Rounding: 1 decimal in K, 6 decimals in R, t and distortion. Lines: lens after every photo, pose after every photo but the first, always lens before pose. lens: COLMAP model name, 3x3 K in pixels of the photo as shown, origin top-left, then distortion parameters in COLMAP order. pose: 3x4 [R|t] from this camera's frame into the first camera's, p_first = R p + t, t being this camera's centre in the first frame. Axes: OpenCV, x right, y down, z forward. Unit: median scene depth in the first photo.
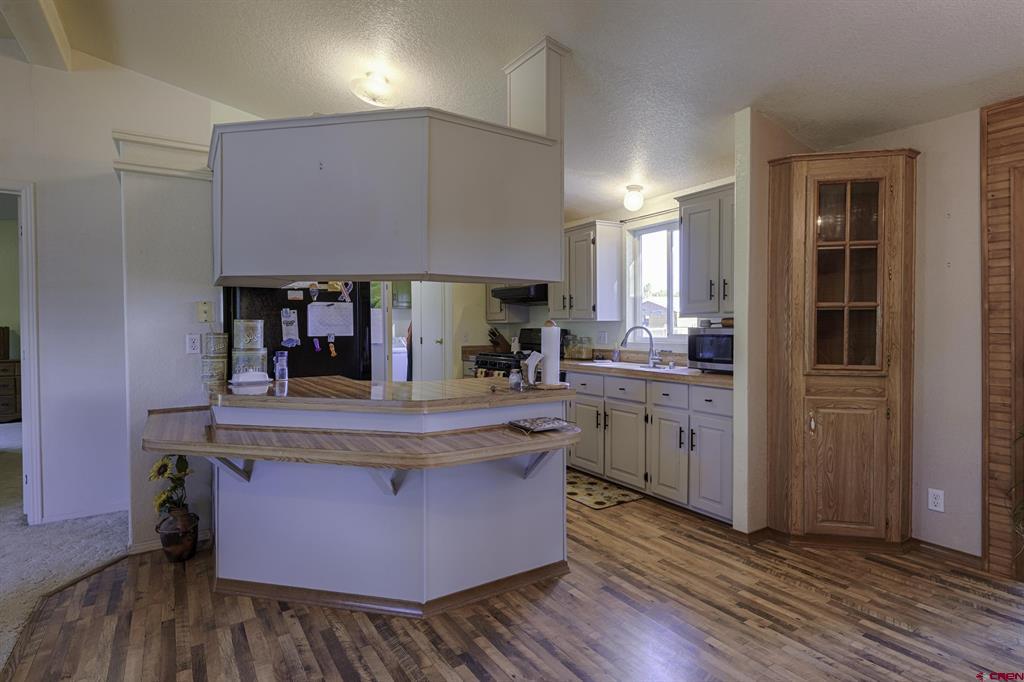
lens RADIAL K [[558.7, 0, 510.8], [0, 558.7, 343.4], [0, 0, 1]] dist [0.002517, -0.003493]
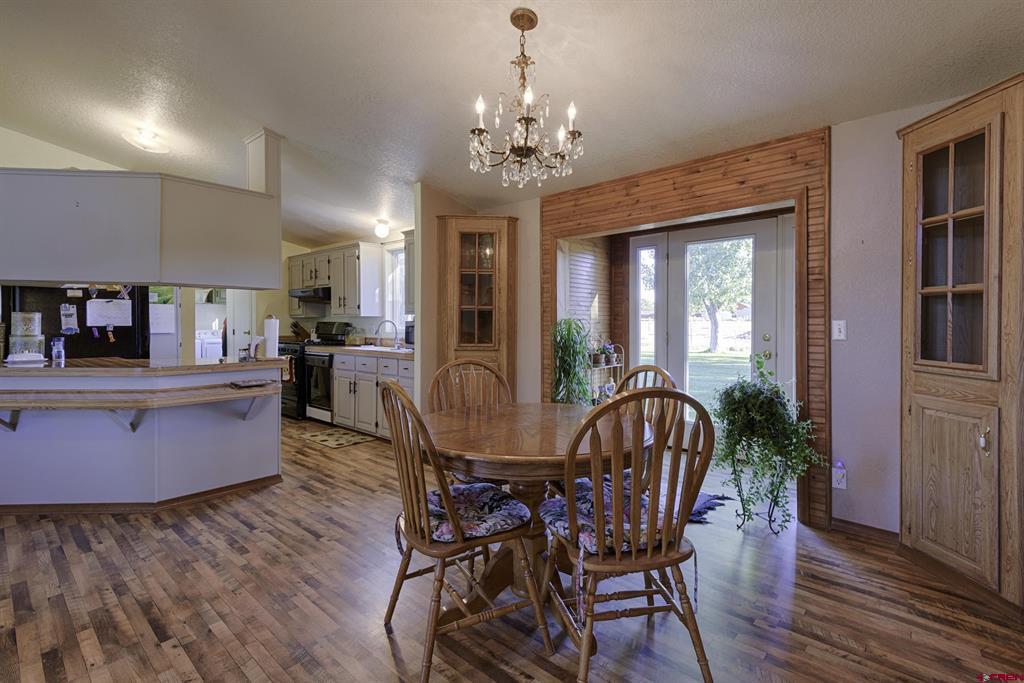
lens RADIAL K [[469.7, 0, 511.8], [0, 469.7, 330.7], [0, 0, 1]] dist [-0.018364, -0.001504]
pose [[0.948811, -0.000185, 0.315845, 0.225792], [0.003707, 0.999937, -0.010551, 0.013092], [-0.315824, 0.011182, 0.948752, -0.304680]]
